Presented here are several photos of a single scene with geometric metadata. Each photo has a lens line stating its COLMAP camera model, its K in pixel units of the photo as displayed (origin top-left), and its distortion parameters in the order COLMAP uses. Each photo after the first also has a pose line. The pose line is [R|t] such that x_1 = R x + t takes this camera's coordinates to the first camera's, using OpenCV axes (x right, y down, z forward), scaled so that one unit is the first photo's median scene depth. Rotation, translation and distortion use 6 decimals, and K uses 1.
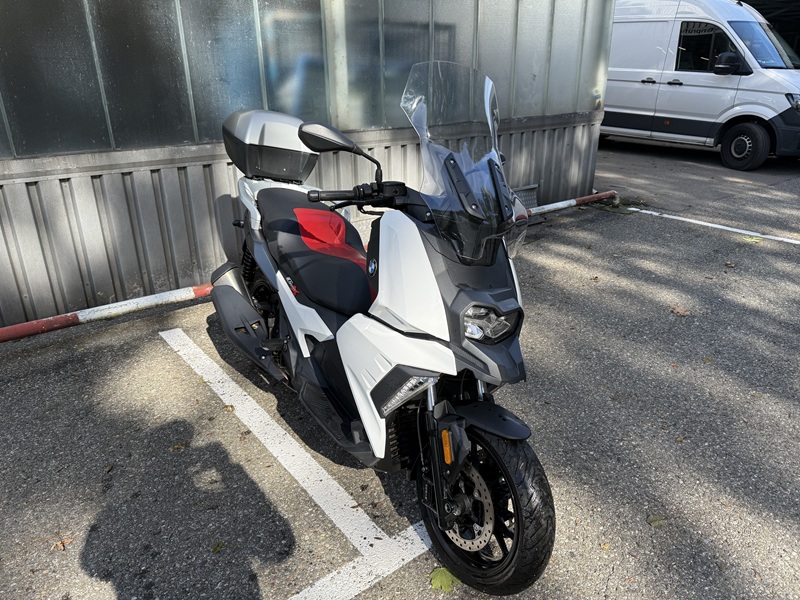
lens RADIAL K [[558.2, 0, 399.7], [0, 558.2, 298.8], [0, 0, 1]] dist [-0.003408, -0.007056]
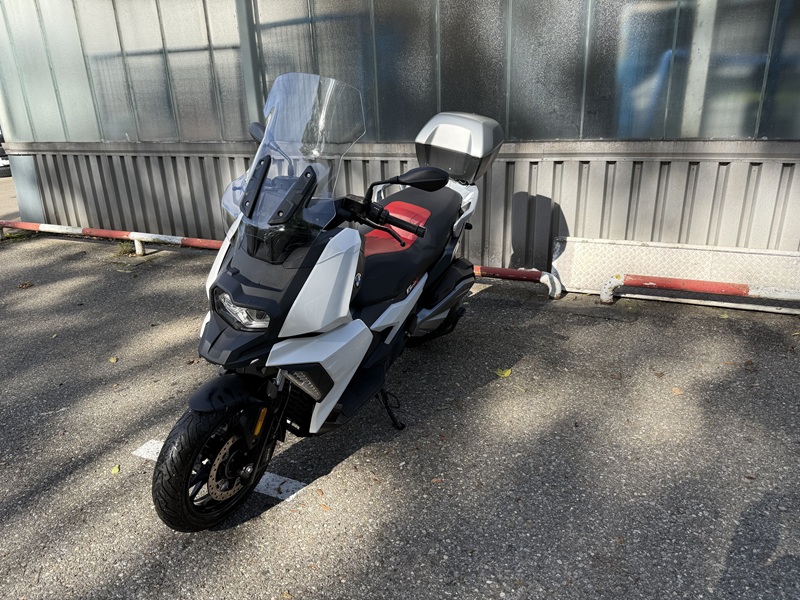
lens RADIAL K [[558.4, 0, 401.3], [0, 558.4, 300.2], [0, 0, 1]] dist [0.000677, -0.011949]
pose [[0.462327, 0.297319, -0.835377, 0.561930], [-0.290784, 0.940848, 0.173927, -0.118289], [0.837674, 0.162503, 0.521435, 0.313069]]
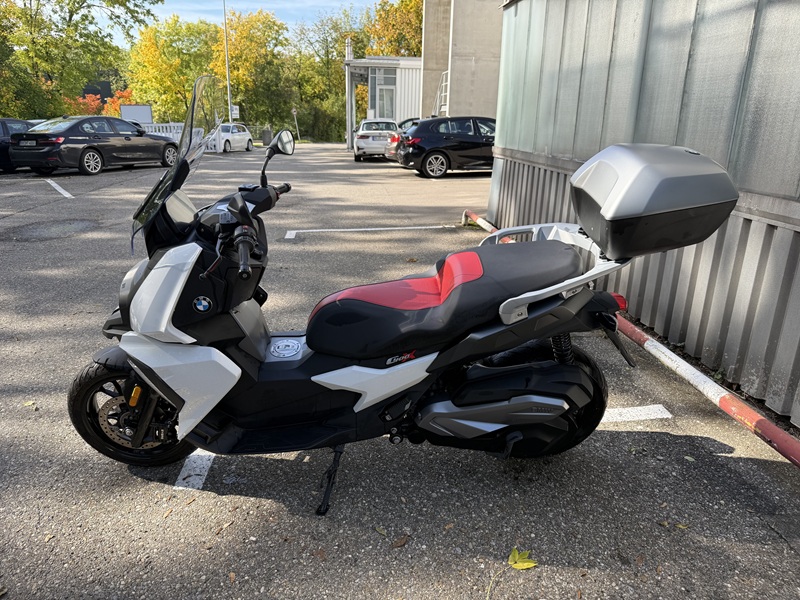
lens RADIAL K [[558.4, 0, 401.3], [0, 558.4, 300.2], [0, 0, 1]] dist [0.000677, -0.011949]
pose [[-0.531464, 0.254097, -0.808072, 0.380989], [-0.325866, 0.819209, 0.471919, -0.312580], [0.781893, 0.514131, -0.352579, 0.856108]]
